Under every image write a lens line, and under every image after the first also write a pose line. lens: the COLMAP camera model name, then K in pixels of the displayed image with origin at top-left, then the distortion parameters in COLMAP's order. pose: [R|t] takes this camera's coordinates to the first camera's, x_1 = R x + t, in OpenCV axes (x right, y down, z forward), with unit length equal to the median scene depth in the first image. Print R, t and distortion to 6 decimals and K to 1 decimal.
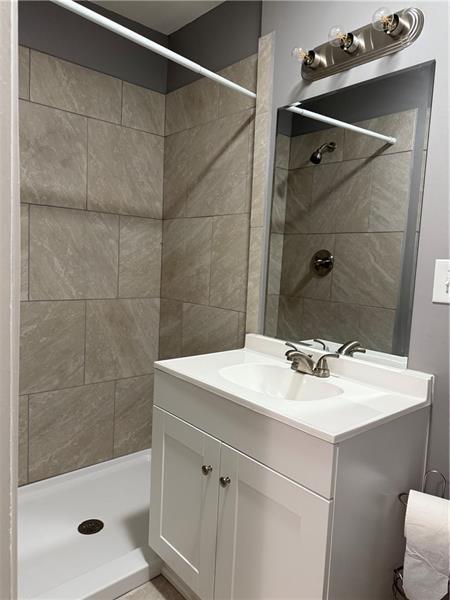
lens RADIAL K [[424.0, 0, 225.3], [0, 424.0, 301.5], [0, 0, 1]] dist [0.067329, -0.069337]
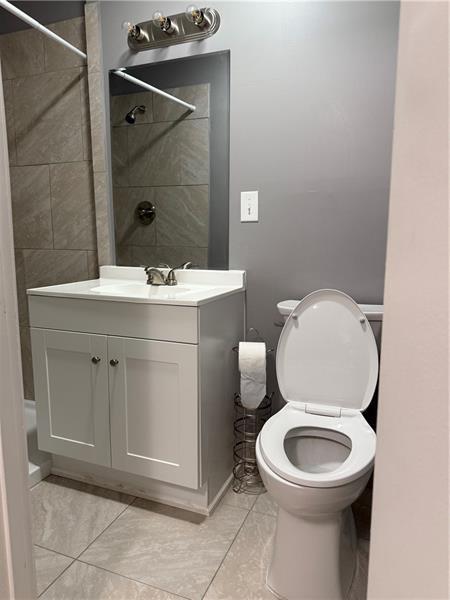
lens RADIAL K [[427.6, 0, 225.4], [0, 427.6, 284.6], [0, 0, 1]] dist [0.074359, -0.072483]
pose [[0.895944, -0.102689, 0.432134, -0.141086], [0.089460, 0.994689, 0.050893, 0.089028], [-0.435065, -0.006939, 0.900372, -0.186625]]
